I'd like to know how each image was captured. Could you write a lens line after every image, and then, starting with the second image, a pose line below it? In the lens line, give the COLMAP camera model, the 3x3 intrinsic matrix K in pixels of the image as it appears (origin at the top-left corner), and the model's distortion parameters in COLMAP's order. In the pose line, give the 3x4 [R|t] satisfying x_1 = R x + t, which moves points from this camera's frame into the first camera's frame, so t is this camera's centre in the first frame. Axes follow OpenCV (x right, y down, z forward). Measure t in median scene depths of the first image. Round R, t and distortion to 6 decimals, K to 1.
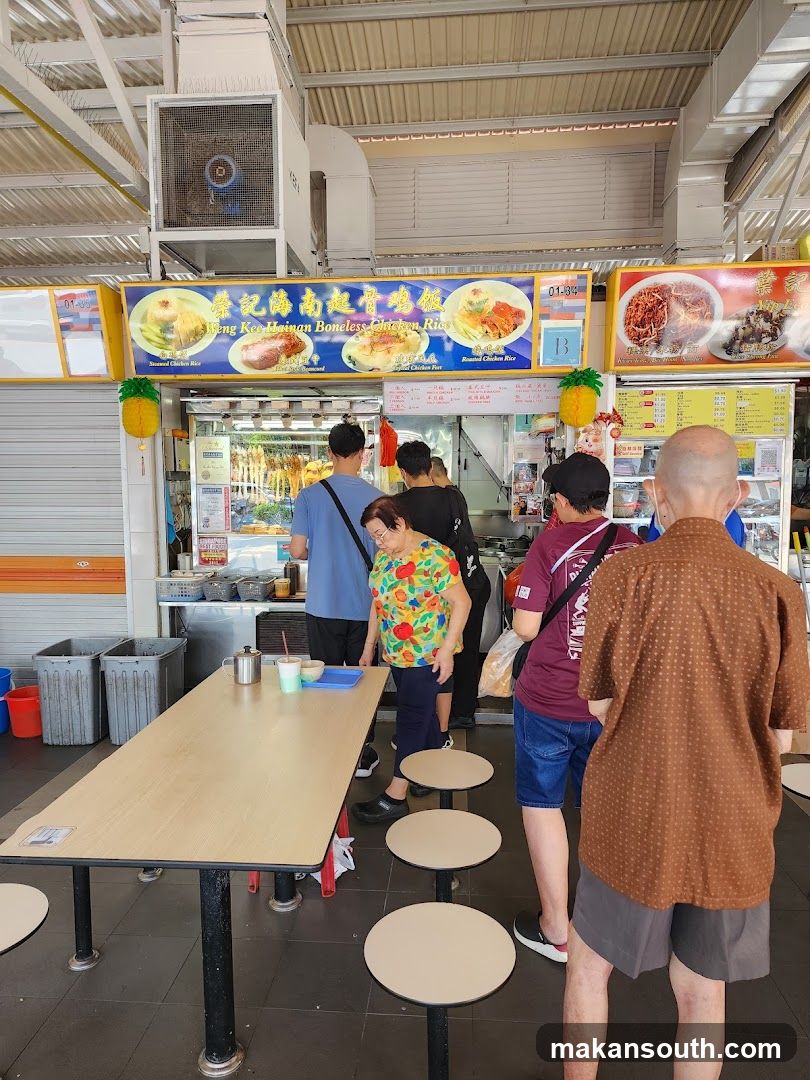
lens RADIAL K [[710.0, 0, 398.7], [0, 710.0, 548.1], [0, 0, 1]] dist [0.069672, -0.047414]
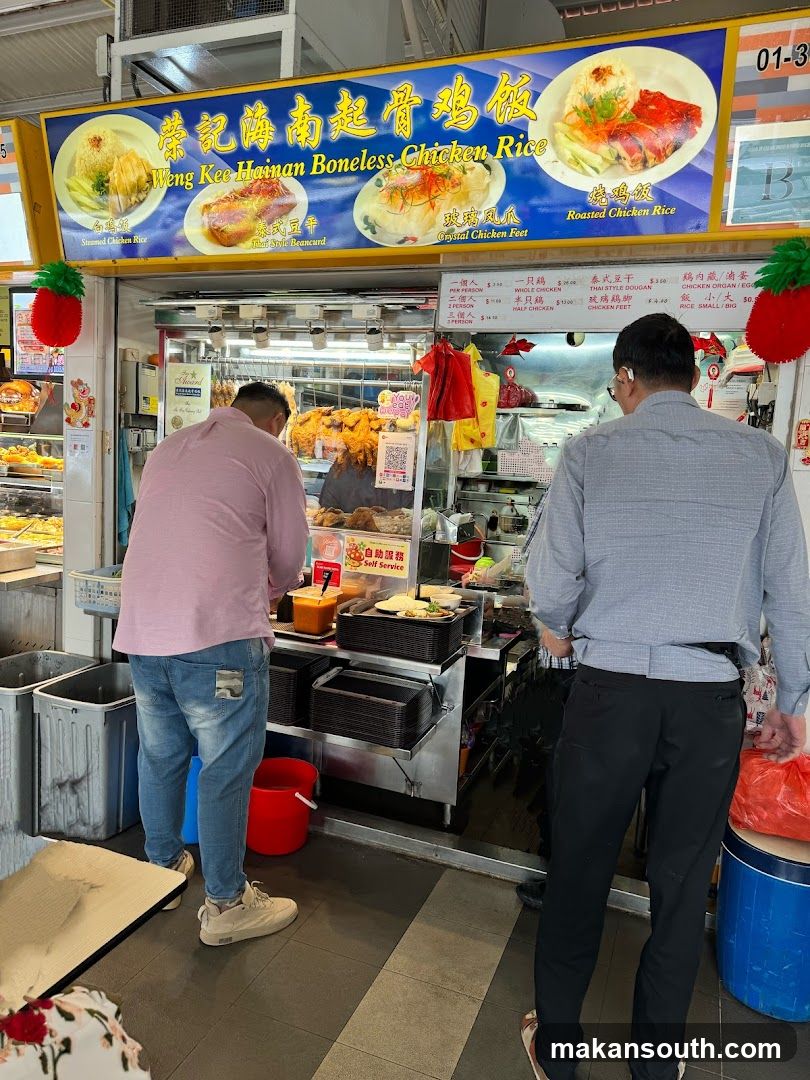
lens RADIAL K [[763.9, 0, 401.8], [0, 763.9, 546.2], [0, 0, 1]] dist [0.021781, -0.026058]
pose [[0.956330, 0.093981, -0.276767, 0.149918], [-0.088215, 0.995547, 0.033241, -0.034107], [0.278658, -0.007375, 0.960362, 0.431040]]
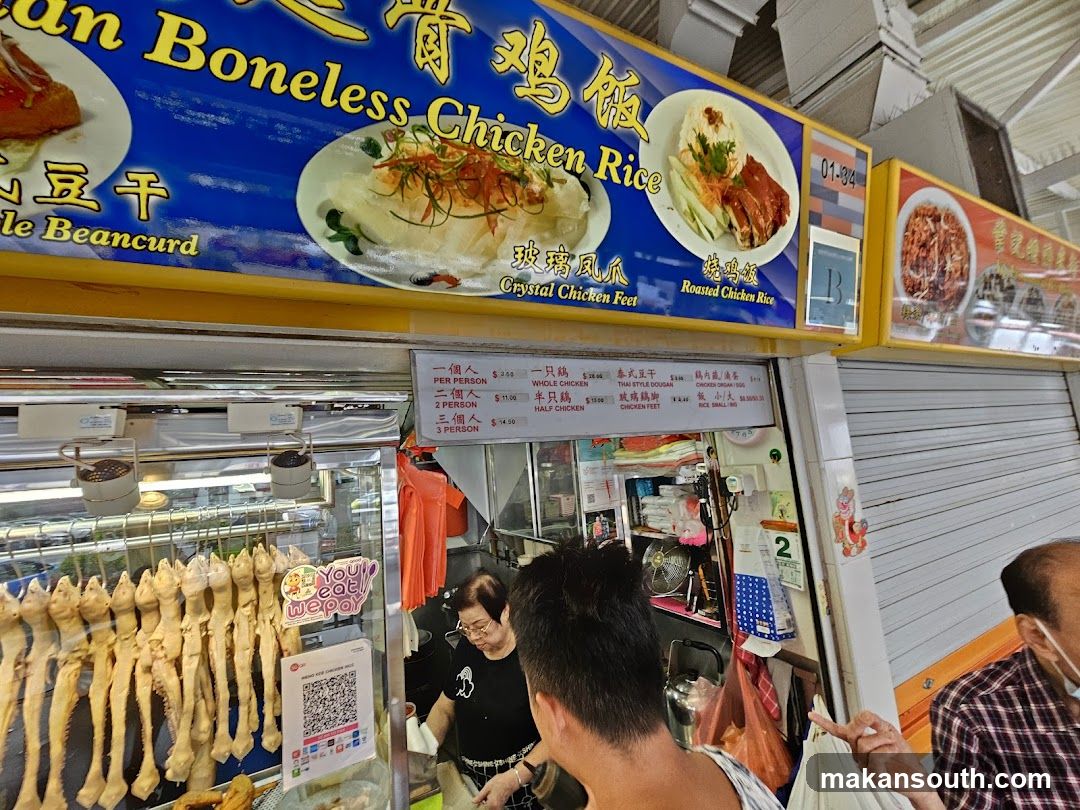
lens RADIAL K [[439.4, 0, 537.1], [0, 439.4, 401.1], [0, 0, 1]] dist [-0.004668, 0.001534]
pose [[0.846496, 0.004452, 0.532376, -0.089751], [0.130881, 0.967538, -0.216197, -0.169788], [-0.516056, 0.252688, 0.818434, 0.869551]]
